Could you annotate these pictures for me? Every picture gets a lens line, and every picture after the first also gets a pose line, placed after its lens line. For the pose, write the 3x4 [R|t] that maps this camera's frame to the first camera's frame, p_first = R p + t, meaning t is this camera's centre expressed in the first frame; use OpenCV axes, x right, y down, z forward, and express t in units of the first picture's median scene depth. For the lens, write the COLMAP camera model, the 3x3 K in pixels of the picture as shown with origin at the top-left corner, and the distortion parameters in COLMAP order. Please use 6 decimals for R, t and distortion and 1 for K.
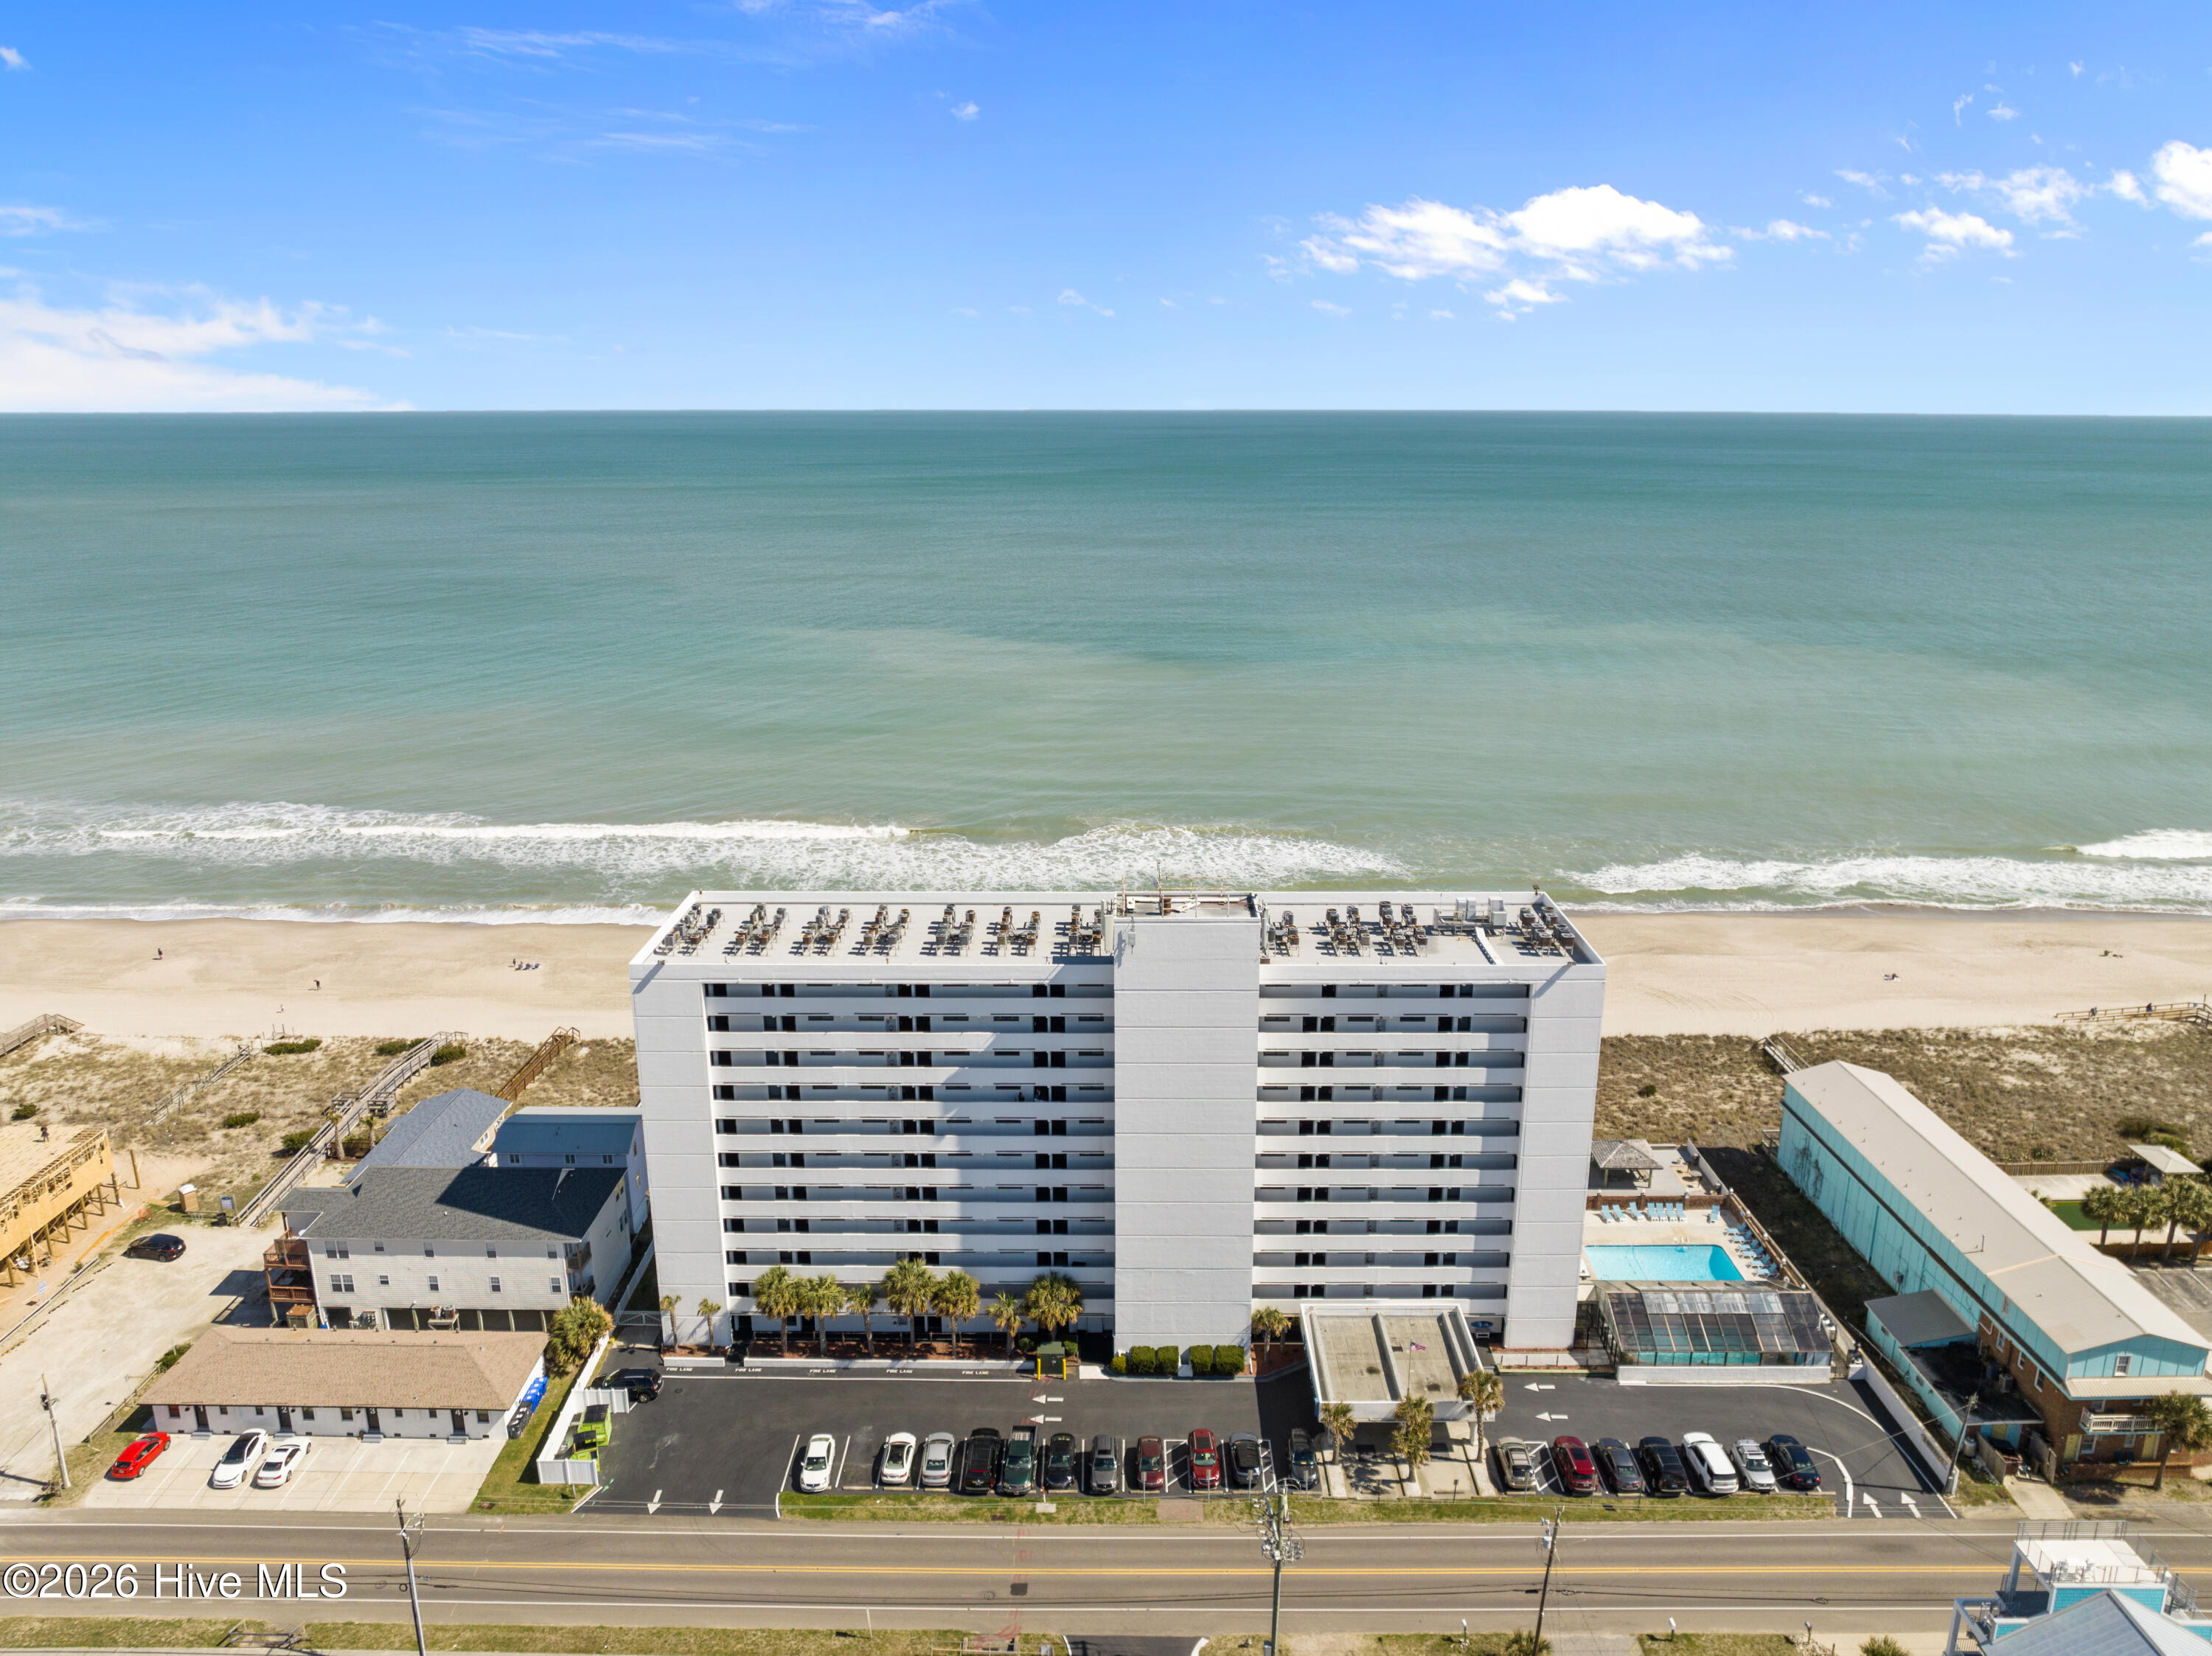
lens RADIAL K [[1553.0, 0, 1104.5], [0, 1553.0, 830.0], [0, 0, 1]] dist [-0.054821, 0.029094]
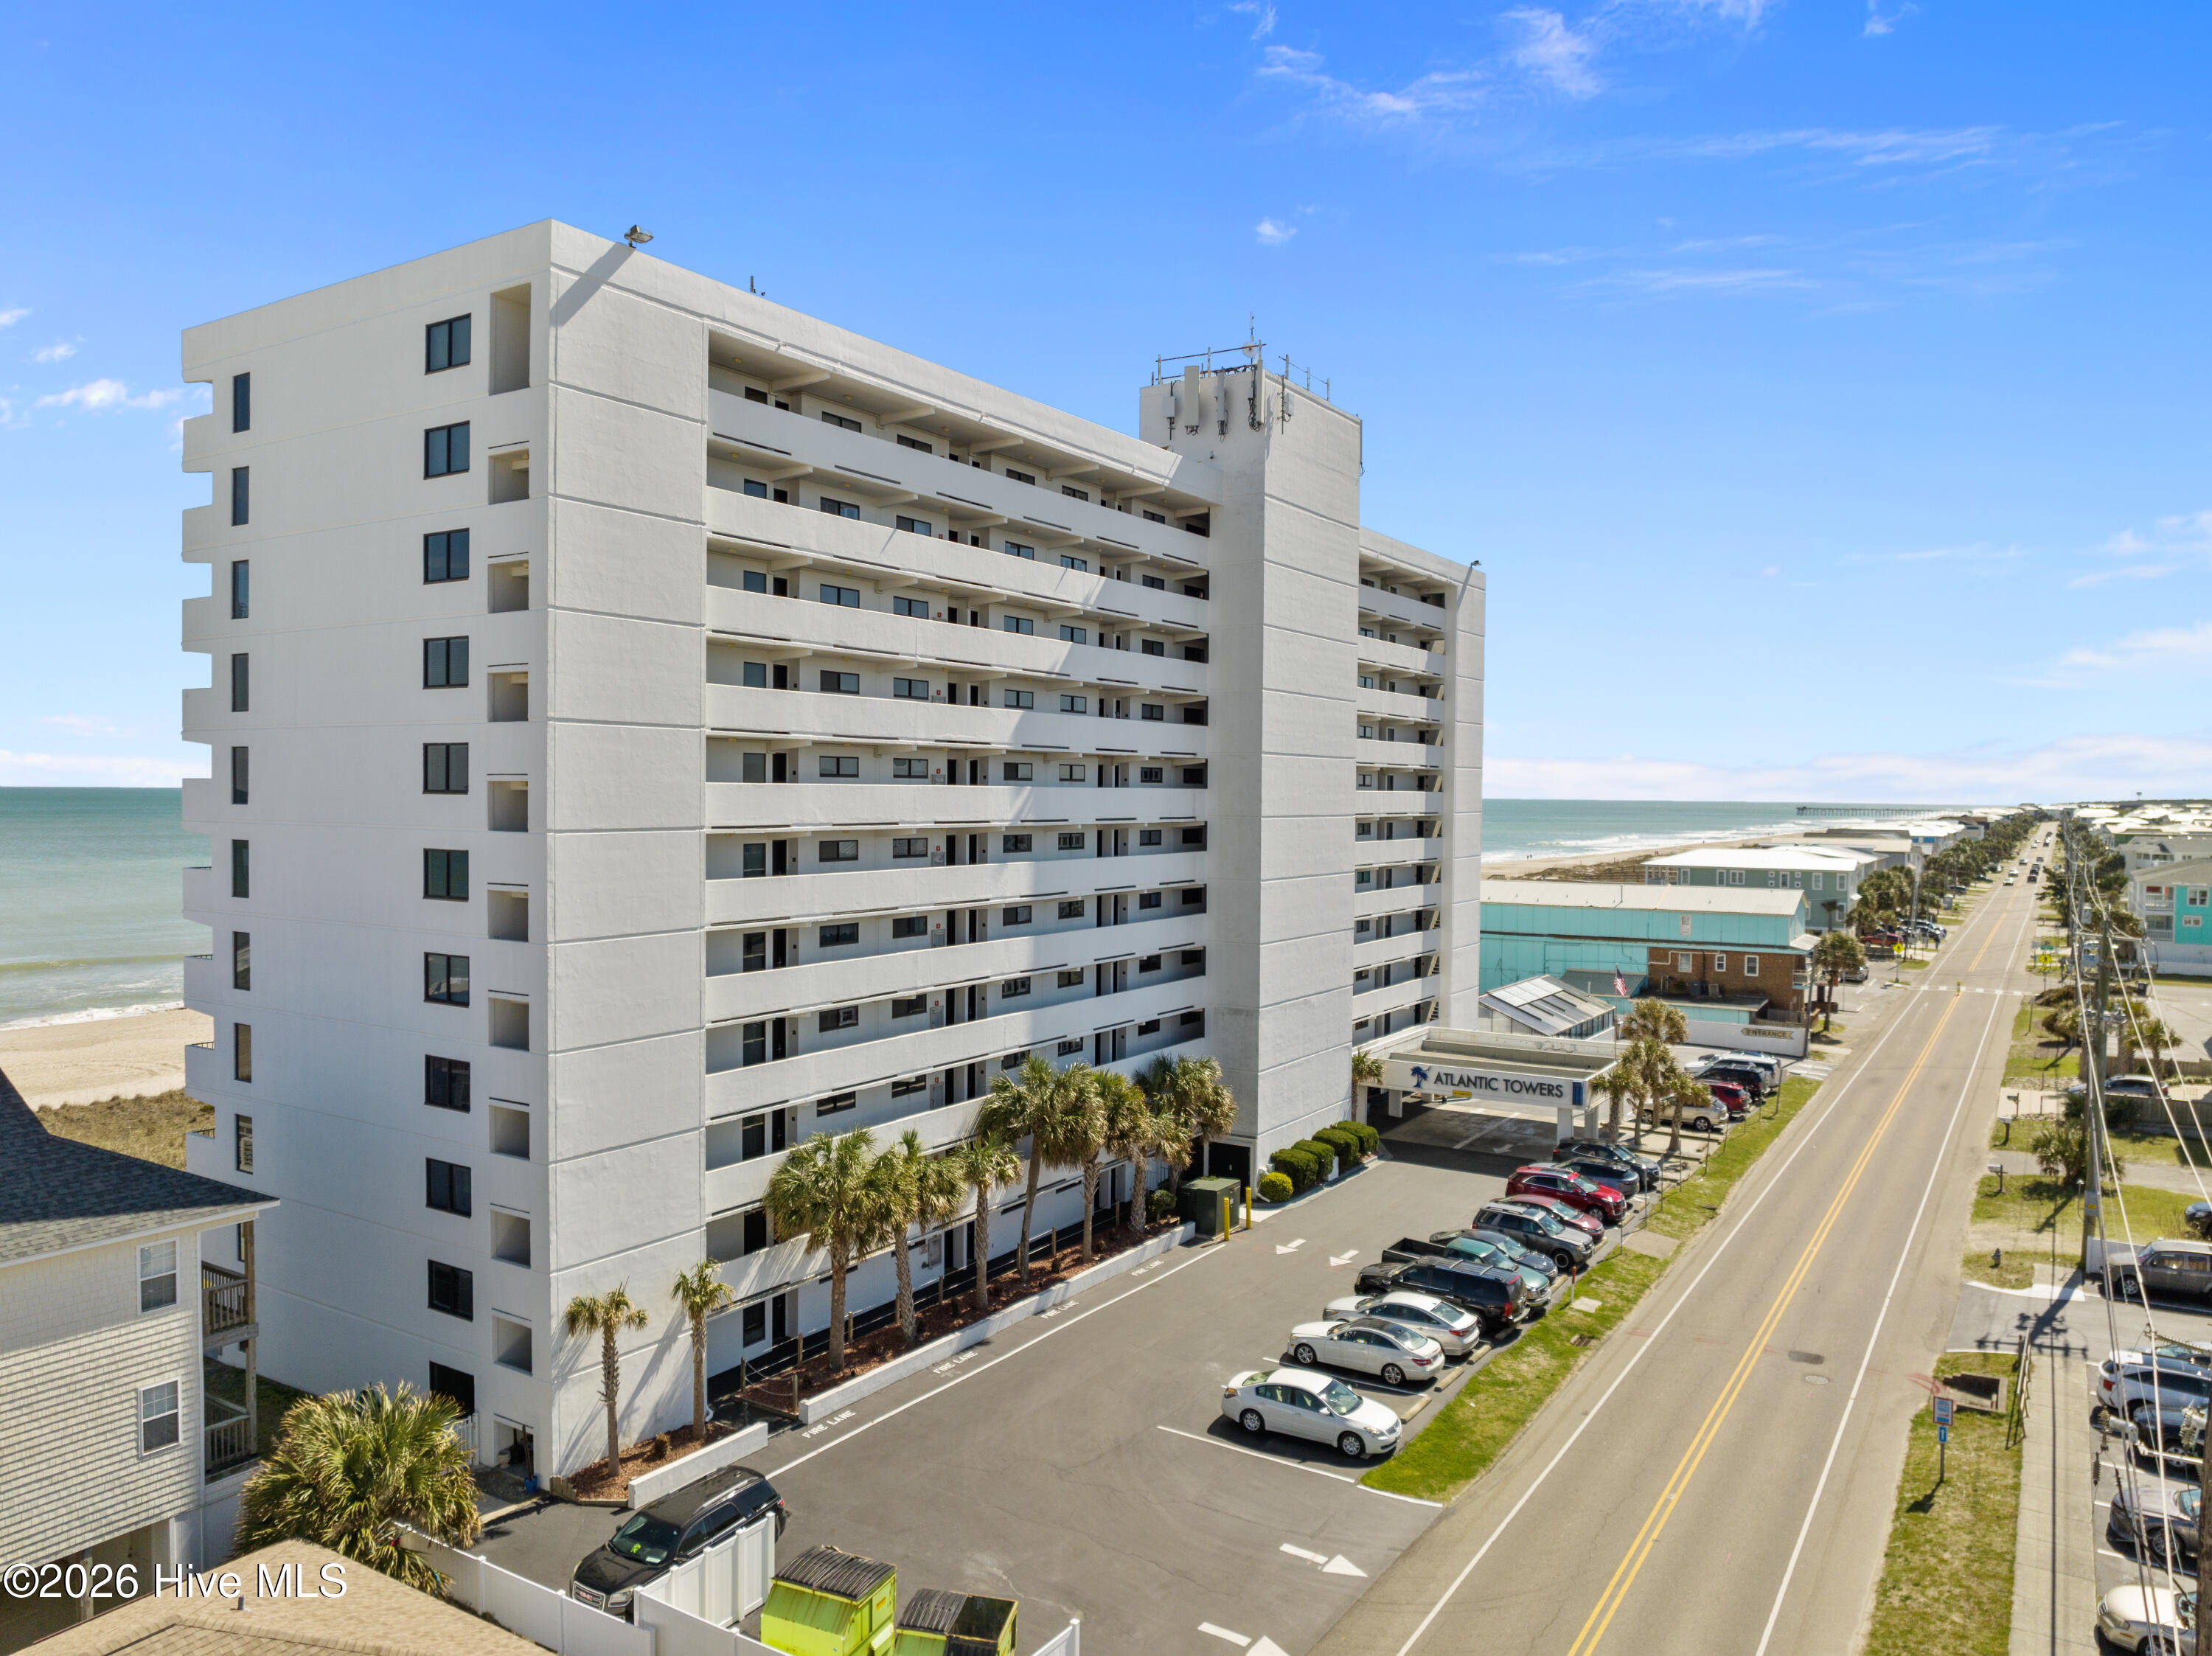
lens RADIAL K [[1553.0, 0, 1104.5], [0, 1553.0, 830.0], [0, 0, 1]] dist [-0.054821, 0.029094]
pose [[0.521693, -0.012122, 0.853047, -0.525668], [0.210186, 0.970904, -0.114745, 0.278115], [-0.826836, 0.239160, 0.509062, 0.750058]]
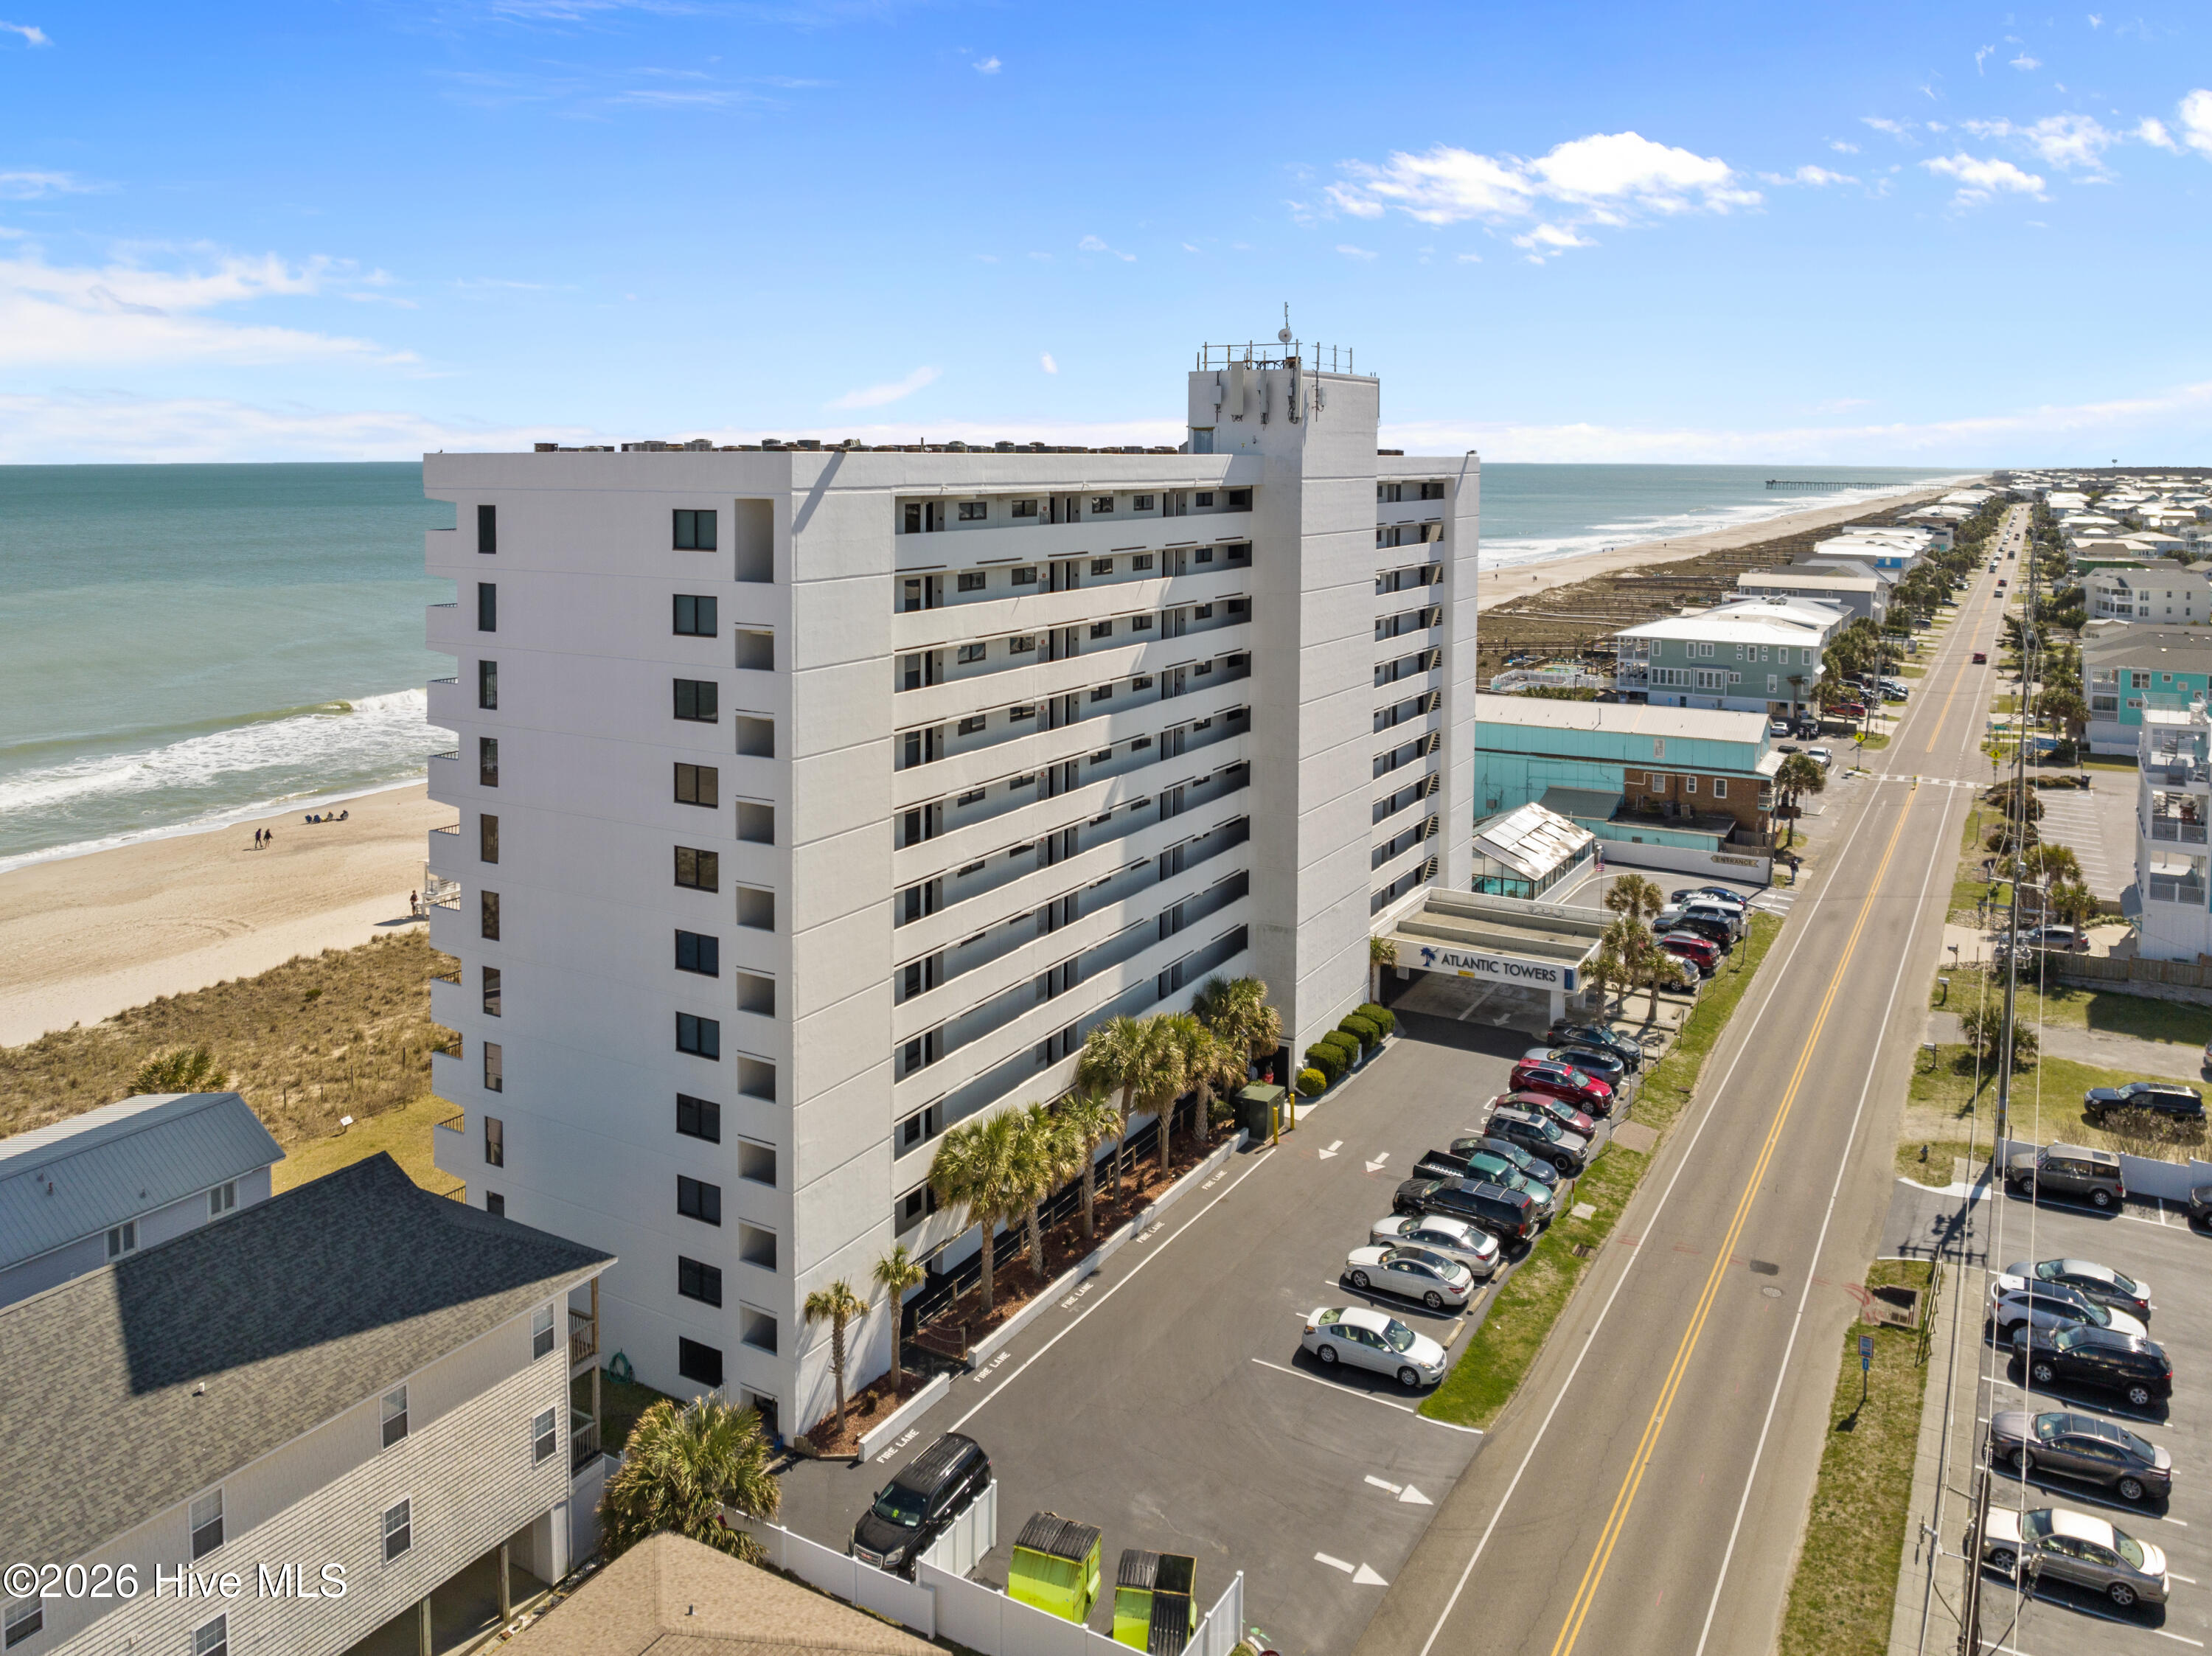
lens RADIAL K [[1635.4, 0, 1110.9], [0, 1635.4, 516.3], [0, 0, 1]] dist [-0.030097, -0.003765]
pose [[0.487048, -0.024603, 0.873029, -0.649929], [0.217327, 0.971575, -0.093863, 0.163424], [-0.845904, 0.235448, 0.478551, 0.703227]]
